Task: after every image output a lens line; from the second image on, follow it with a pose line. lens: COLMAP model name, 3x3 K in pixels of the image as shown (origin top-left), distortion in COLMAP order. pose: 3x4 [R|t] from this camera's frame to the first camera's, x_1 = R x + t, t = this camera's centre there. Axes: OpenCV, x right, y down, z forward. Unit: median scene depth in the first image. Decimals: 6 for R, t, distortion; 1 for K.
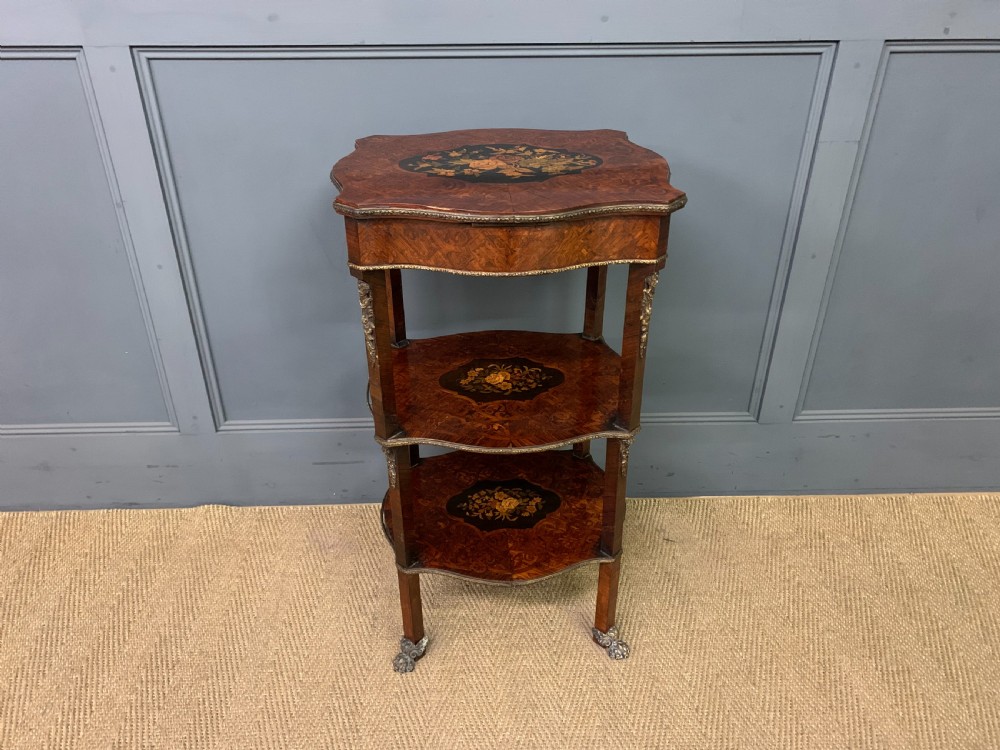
lens RADIAL K [[771.7, 0, 487.0], [0, 771.7, 368.2], [0, 0, 1]] dist [0.021915, -0.013840]
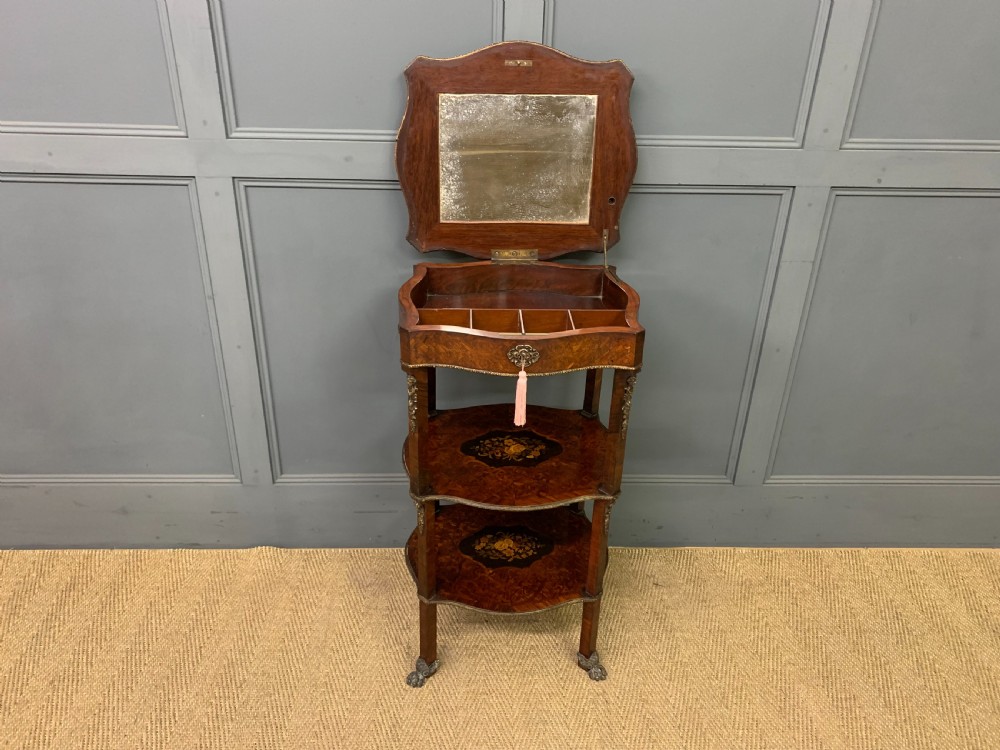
lens RADIAL K [[771.7, 0, 492.9], [0, 771.7, 365.0], [0, 0, 1]] dist [0.021915, -0.013840]
pose [[0.999625, 0.022241, 0.016005, -0.043986], [-0.021330, 0.998259, -0.054996, -0.043236], [-0.017200, 0.054634, 0.998358, -0.199338]]
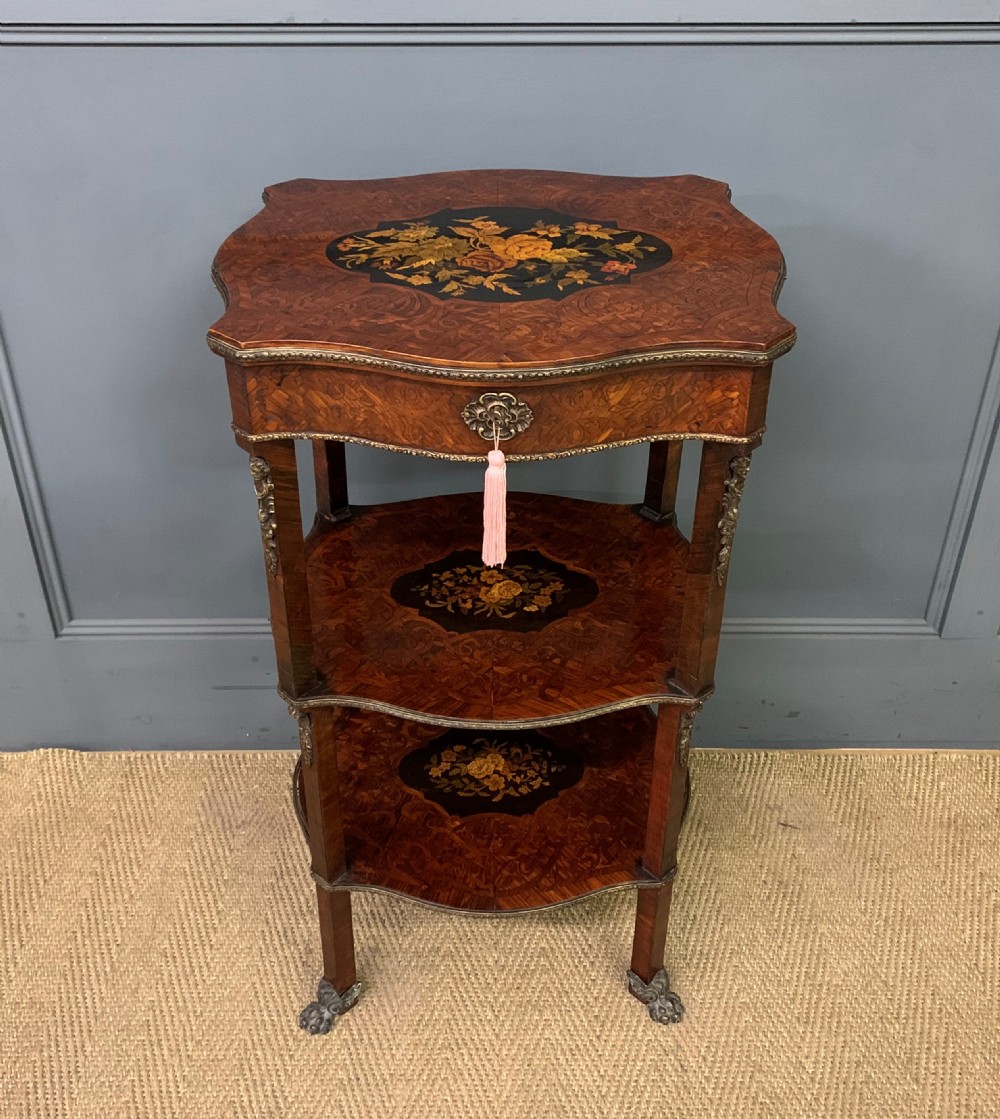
lens RADIAL K [[1244.6, 0, 482.7], [0, 1244.6, 523.7], [0, 0, 1]] dist [0.019871, 0.000000]
pose [[0.999702, 0.016595, -0.017892, 0.007224], [-0.015300, 0.997415, 0.070205, -0.090377], [0.019011, -0.069910, 0.997372, 0.022036]]
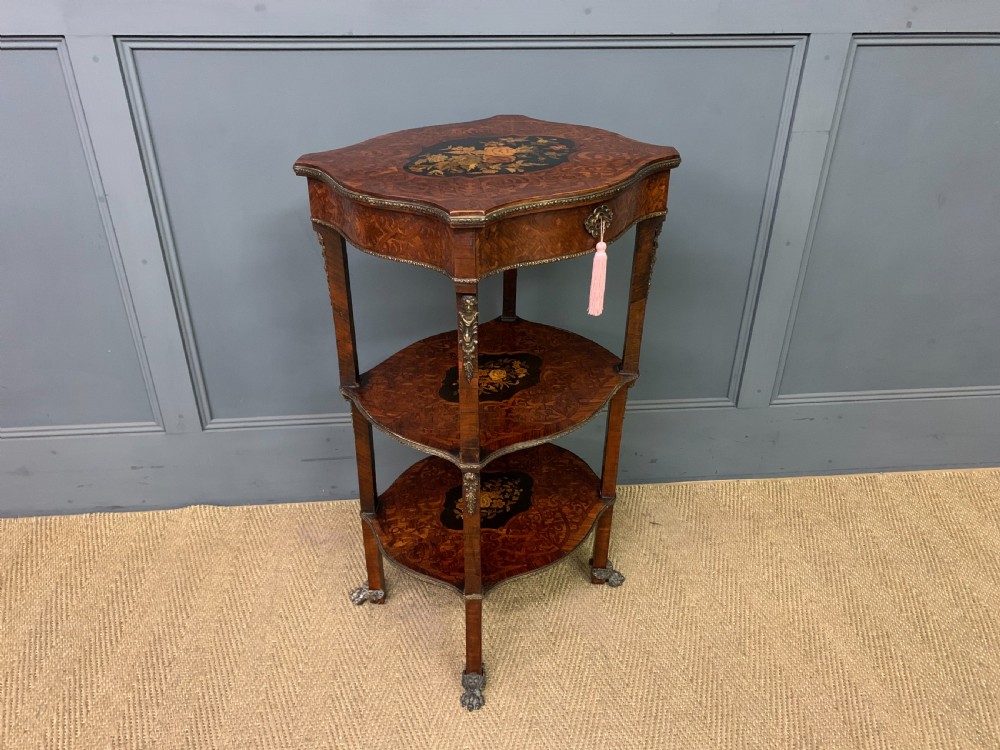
lens RADIAL K [[771.7, 0, 496.4], [0, 771.7, 380.5], [0, 0, 1]] dist [0.021915, -0.013840]
pose [[0.997904, -0.023511, 0.060295, -0.035436], [0.023683, 0.999717, -0.002134, 0.031793], [-0.060228, 0.003557, 0.998178, -0.013830]]
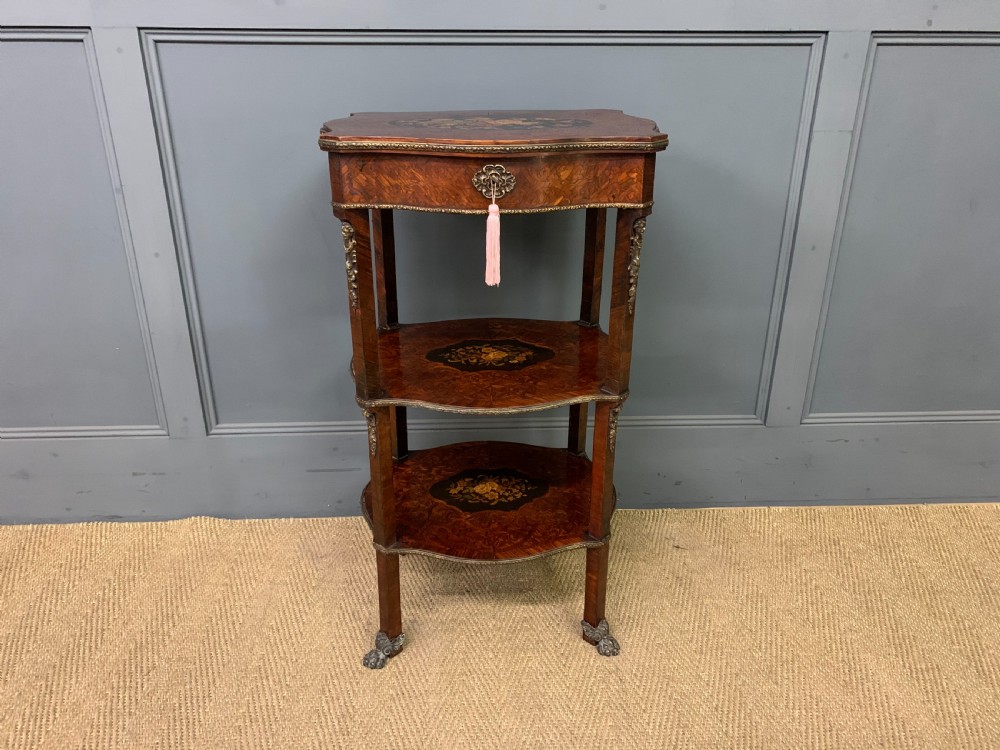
lens RADIAL K [[771.7, 0, 502.5], [0, 771.7, 363.9], [0, 0, 1]] dist [0.021915, -0.013840]
pose [[0.999757, -0.000749, 0.022046, -0.004239], [0.003487, 0.992222, -0.124433, 0.125066], [-0.021782, 0.124479, 0.991983, 0.029330]]
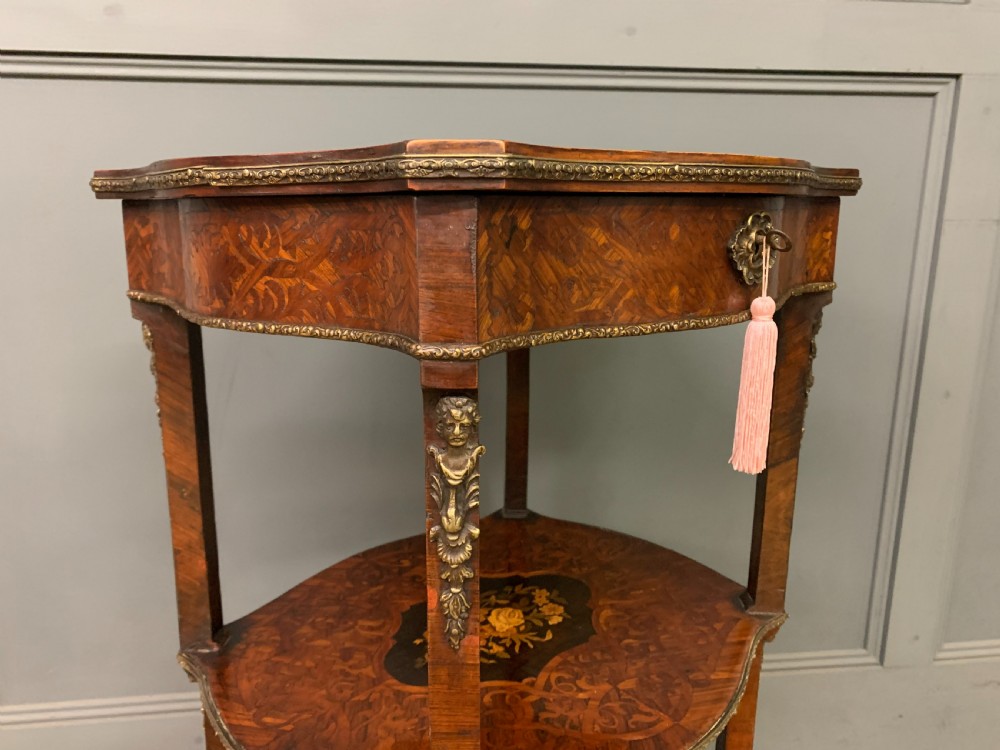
lens RADIAL K [[771.7, 0, 488.3], [0, 771.7, 369.2], [0, 0, 1]] dist [0.021915, -0.013840]
pose [[0.995621, -0.010683, 0.092867, -0.030382], [0.038657, 0.951577, -0.304969, 0.022471], [-0.085112, 0.307224, 0.947823, 0.386911]]
